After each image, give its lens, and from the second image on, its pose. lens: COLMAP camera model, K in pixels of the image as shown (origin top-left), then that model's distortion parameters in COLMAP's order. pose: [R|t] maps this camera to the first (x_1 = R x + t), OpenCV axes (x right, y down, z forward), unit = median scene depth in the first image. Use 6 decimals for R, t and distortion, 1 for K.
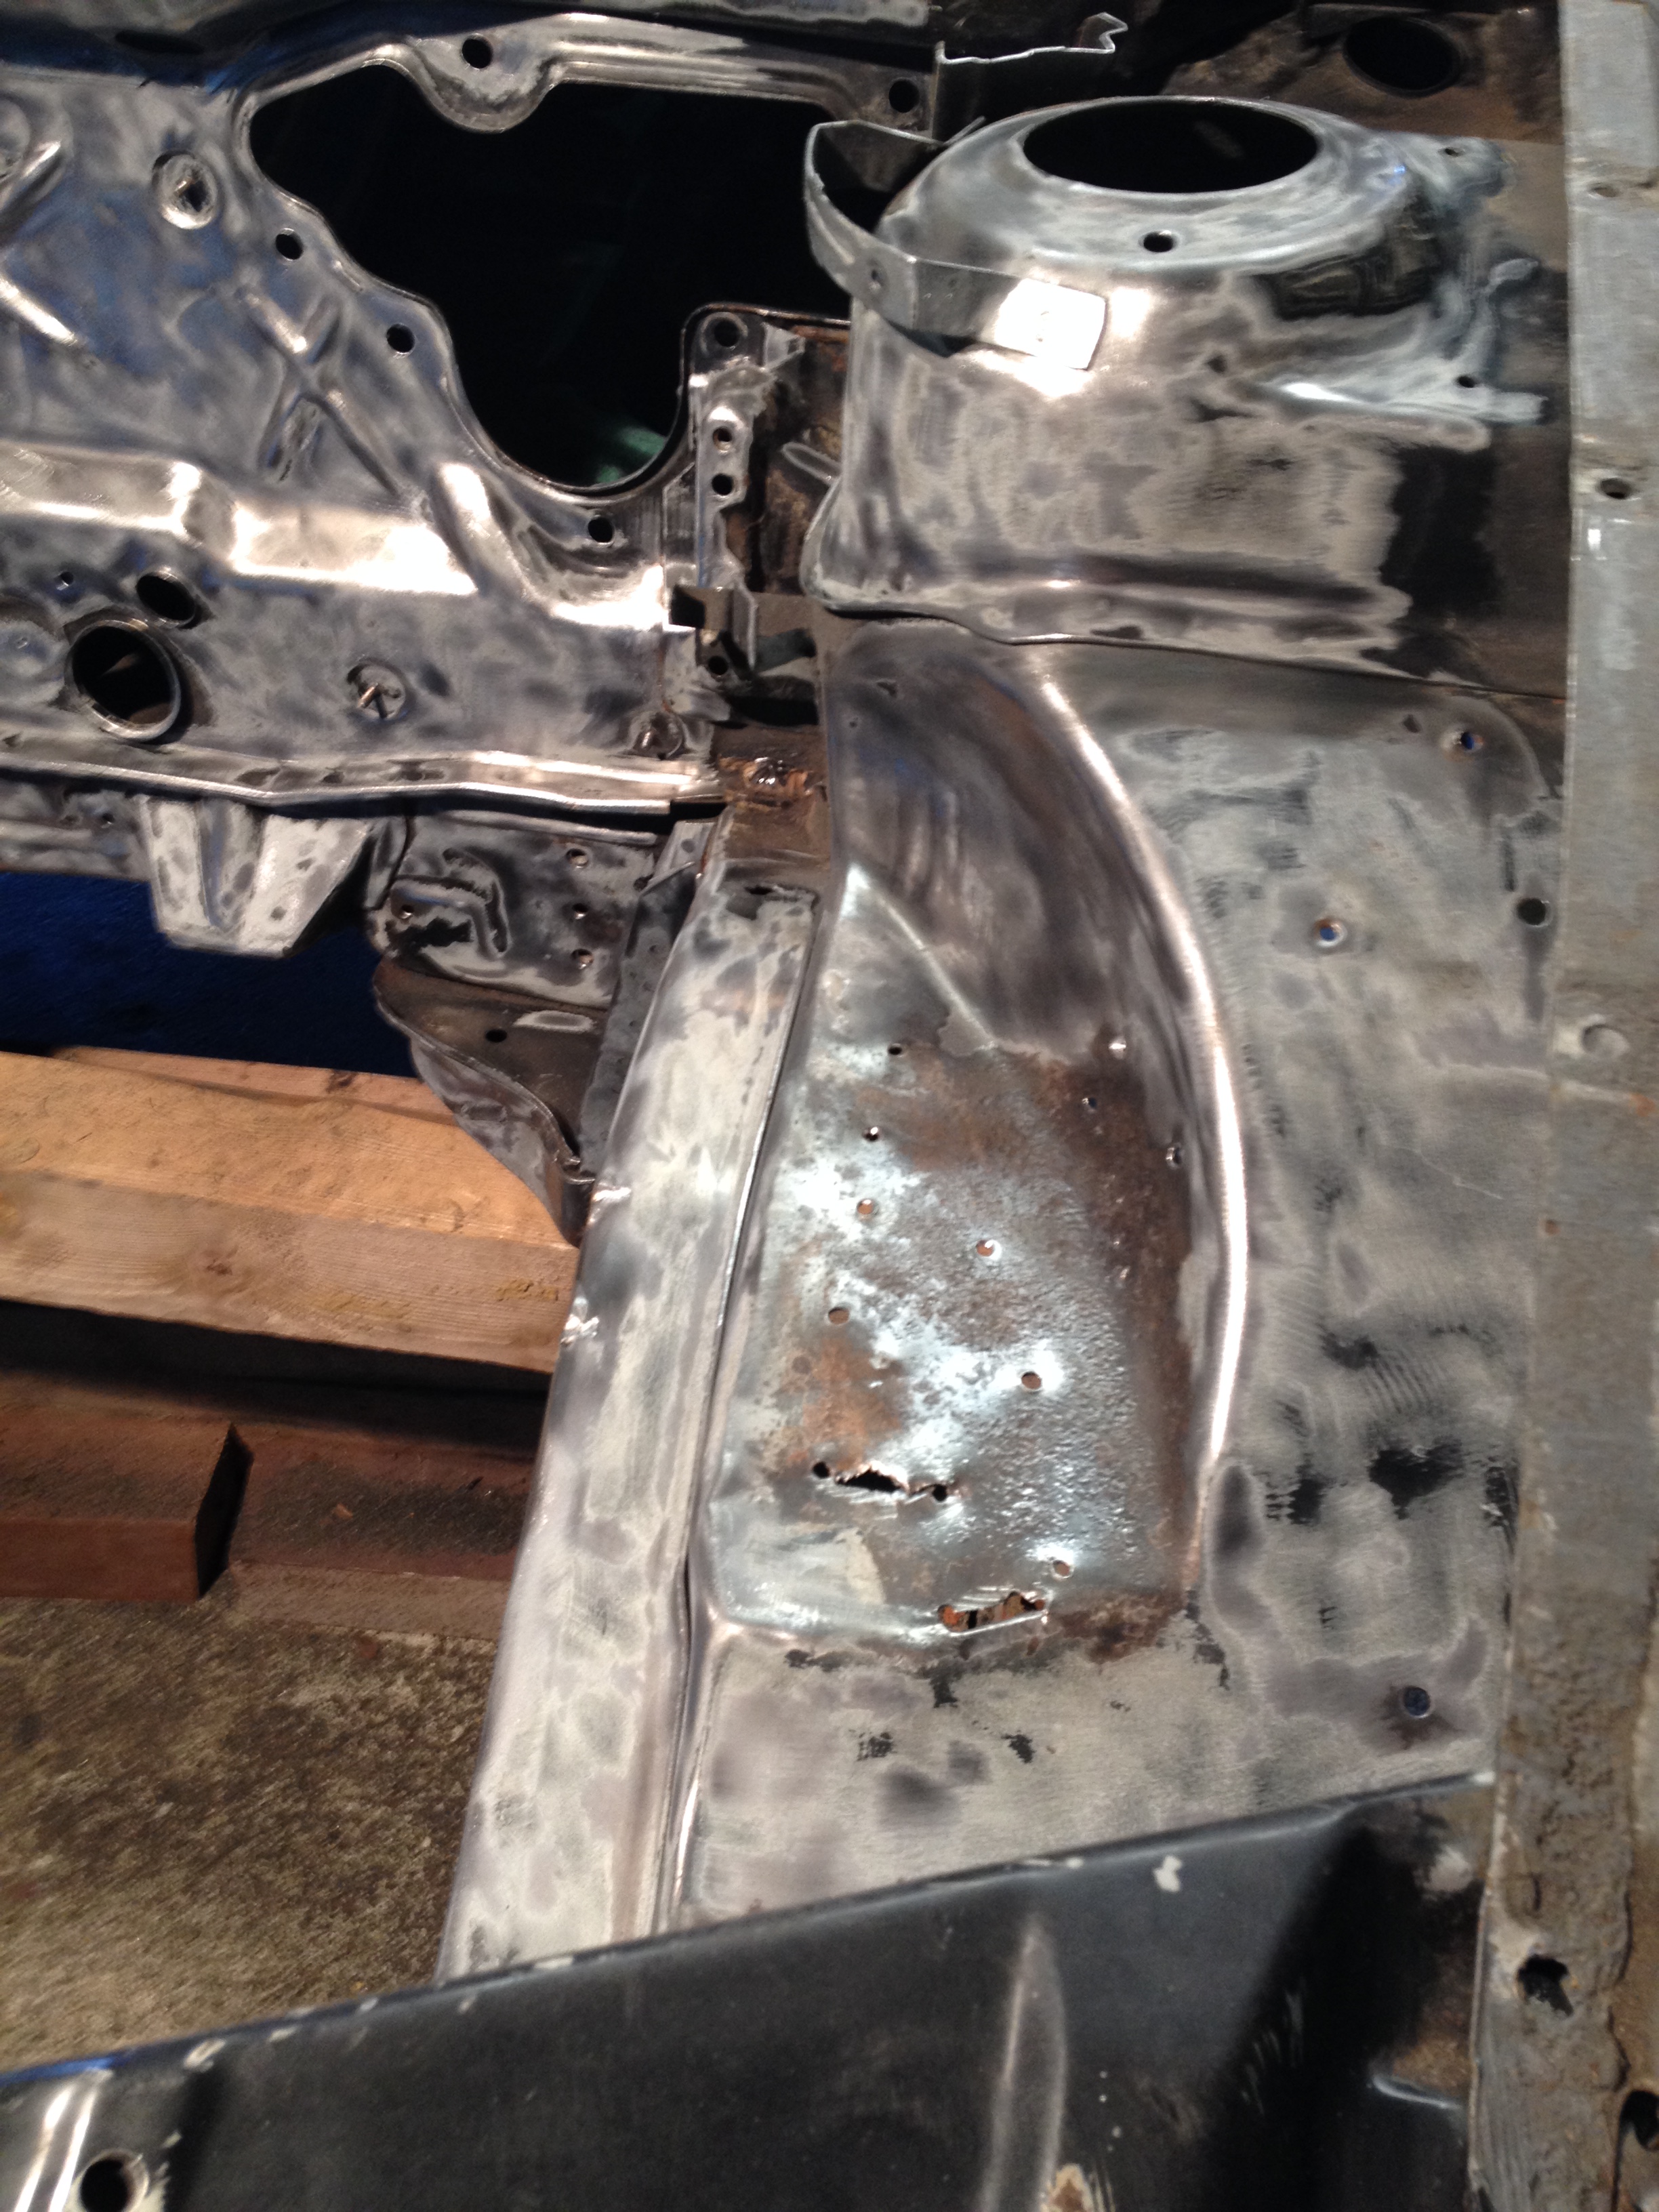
lens RADIAL K [[2063.4, 0, 835.2], [0, 2063.4, 1098.9], [0, 0, 1]] dist [0.114288, -0.246953]
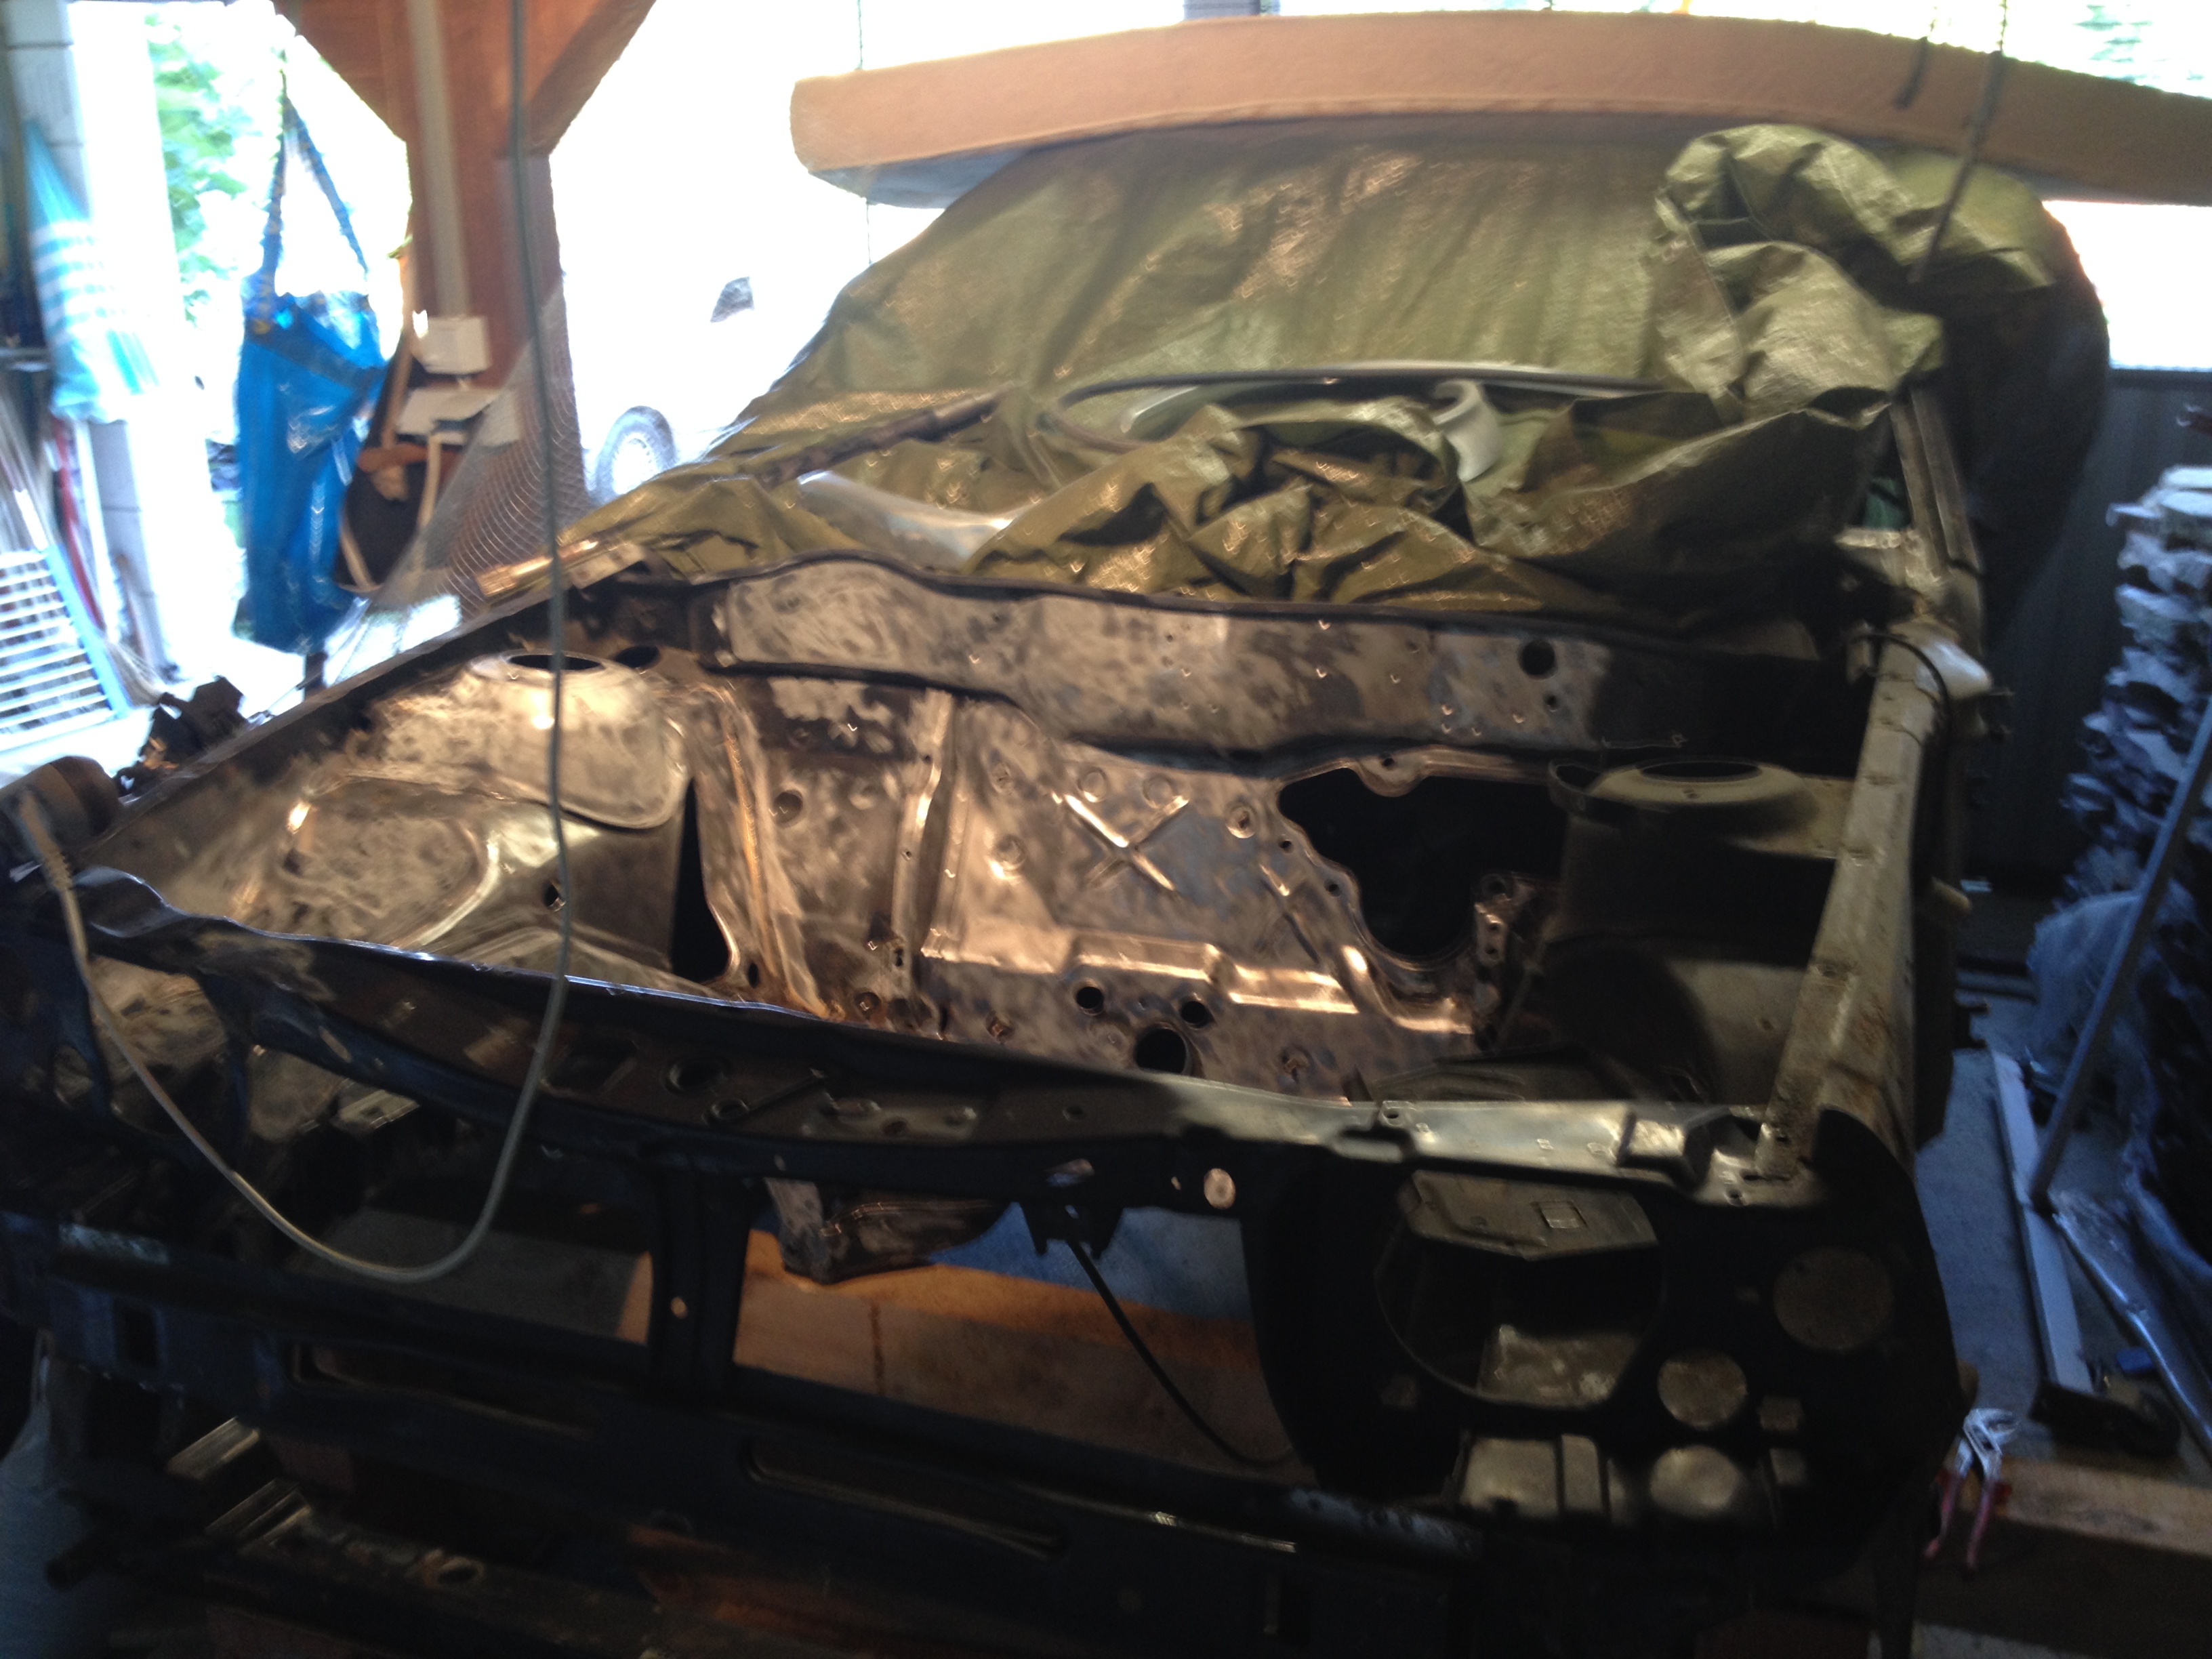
lens RADIAL K [[2063.4, 0, 1106.0], [0, 2063.4, 829.5], [0, 0, 1]] dist [0.114288, -0.246953]
pose [[0.983015, 0.029699, -0.181108, -0.057652], [-0.114718, 0.869710, -0.480046, 0.567969], [0.143255, 0.492669, 0.858345, -0.782593]]
